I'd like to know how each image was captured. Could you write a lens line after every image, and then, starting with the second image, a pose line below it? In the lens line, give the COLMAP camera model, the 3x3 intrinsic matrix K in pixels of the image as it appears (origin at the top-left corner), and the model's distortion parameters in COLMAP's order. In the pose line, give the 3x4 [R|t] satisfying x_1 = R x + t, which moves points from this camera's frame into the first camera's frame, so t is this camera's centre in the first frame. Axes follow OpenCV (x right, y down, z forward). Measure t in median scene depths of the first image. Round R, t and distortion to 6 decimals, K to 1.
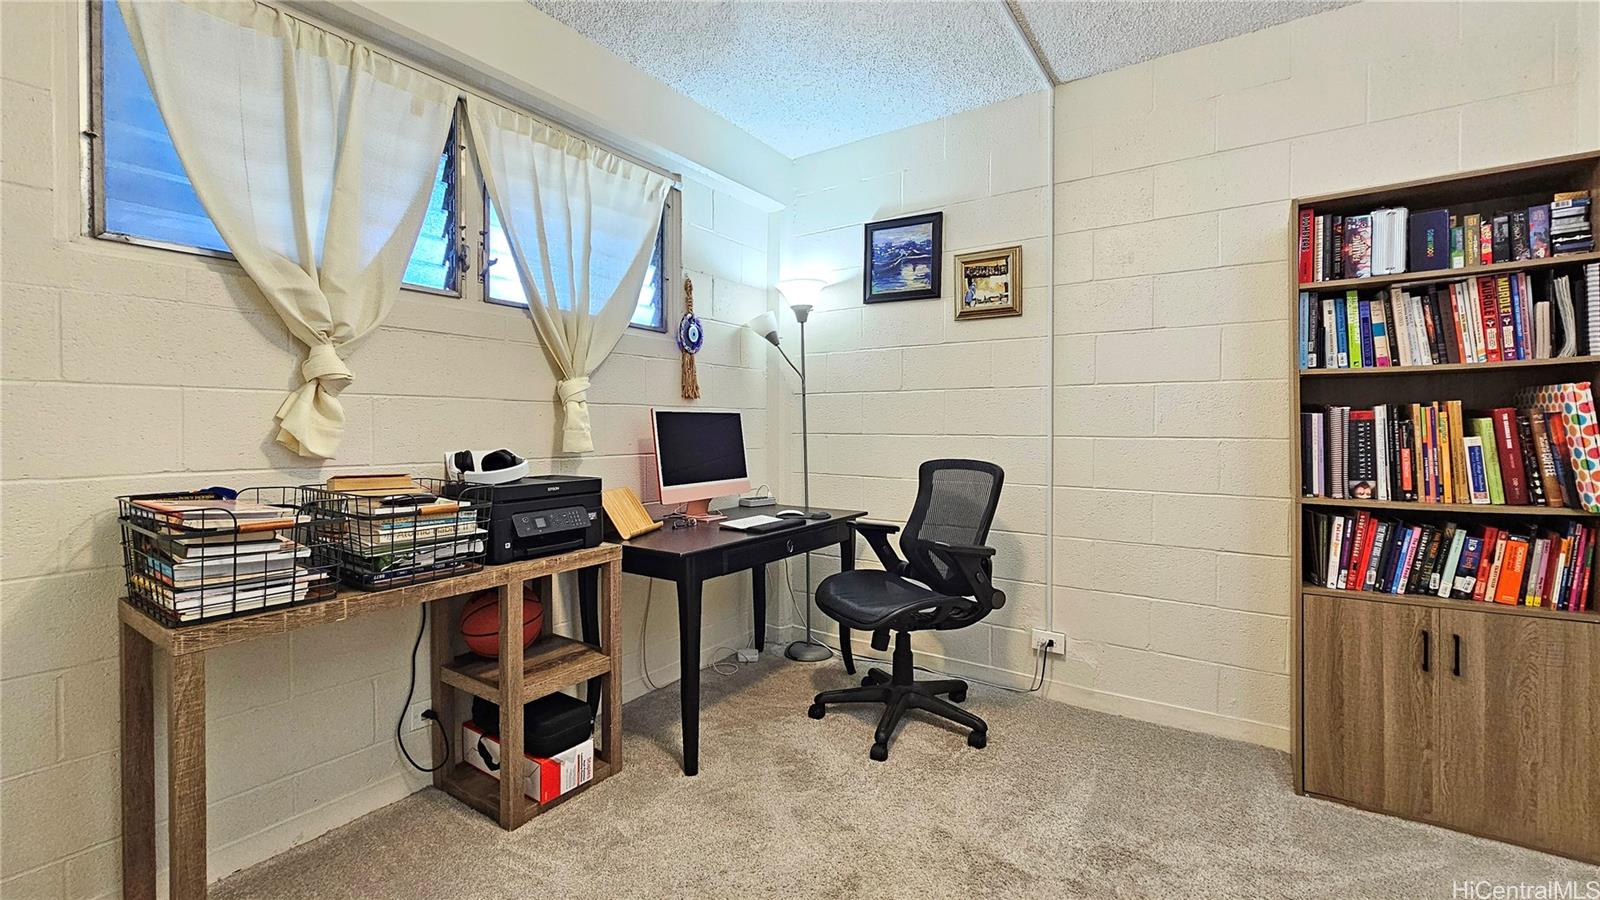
lens RADIAL K [[651.0, 0, 802.5], [0, 651.0, 426.5], [0, 0, 1]] dist [-0.000244, -0.000085]
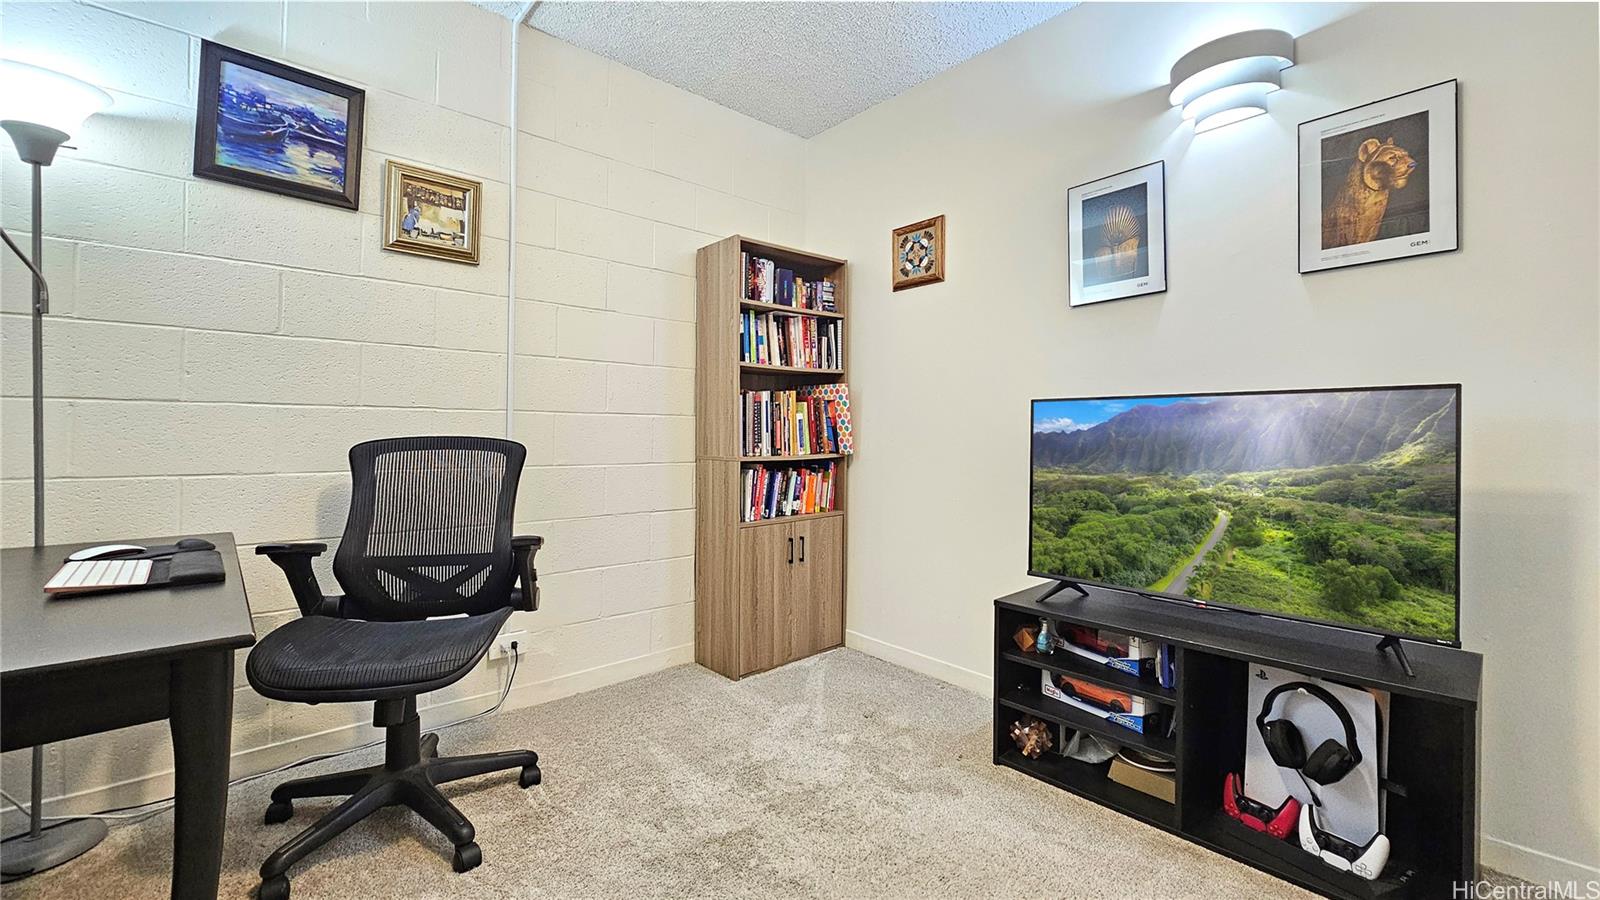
lens RADIAL K [[662.7, 0, 800.1], [0, 662.7, 416.5], [0, 0, 1]] dist [-0.000929, -0.000178]
pose [[0.253122, 0.022179, 0.967180, -0.537645], [-0.006377, 0.999754, -0.021257, 0.054883], [-0.967413, -0.000787, 0.253201, 0.545400]]
